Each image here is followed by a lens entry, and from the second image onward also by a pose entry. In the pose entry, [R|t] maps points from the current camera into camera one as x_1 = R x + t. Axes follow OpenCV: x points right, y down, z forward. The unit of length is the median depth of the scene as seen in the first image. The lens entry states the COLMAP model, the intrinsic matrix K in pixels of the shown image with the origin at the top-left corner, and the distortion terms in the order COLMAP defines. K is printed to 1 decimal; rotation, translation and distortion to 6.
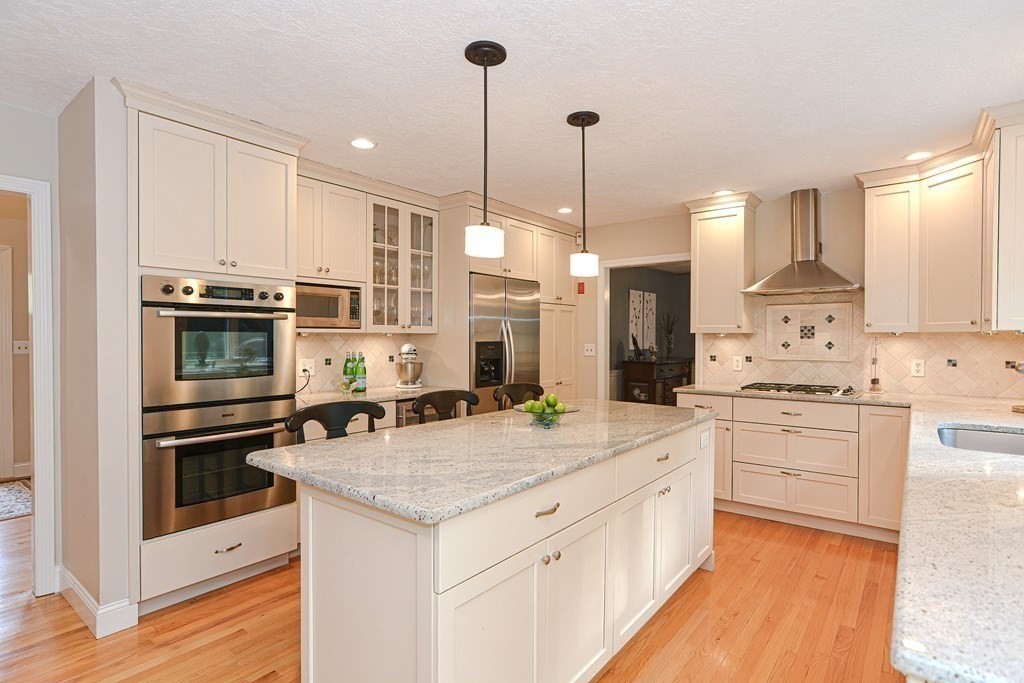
lens RADIAL K [[508.6, 0, 511.2], [0, 508.6, 340.7], [0, 0, 1]] dist [-0.003472, 0.000807]
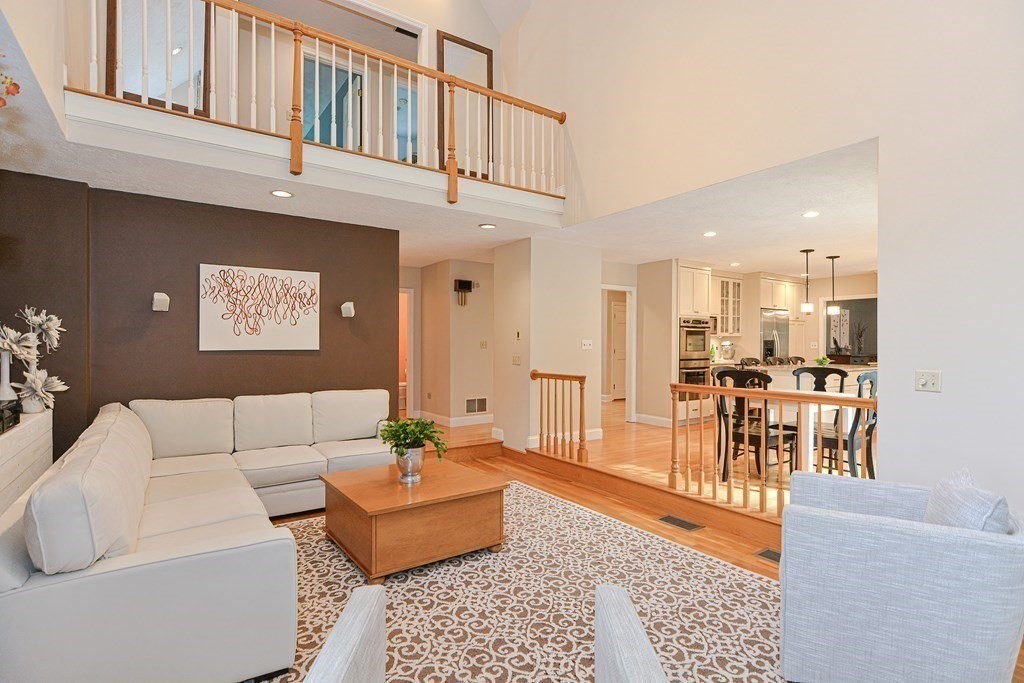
lens RADIAL K [[508.6, 0, 518.0], [0, 508.6, 347.4], [0, 0, 1]] dist [-0.003472, 0.000807]
pose [[0.962838, 0.003991, -0.270050, -0.496547], [-0.003745, 0.999992, 0.001424, 0.034273], [0.270054, -0.000360, 0.962845, -1.384763]]
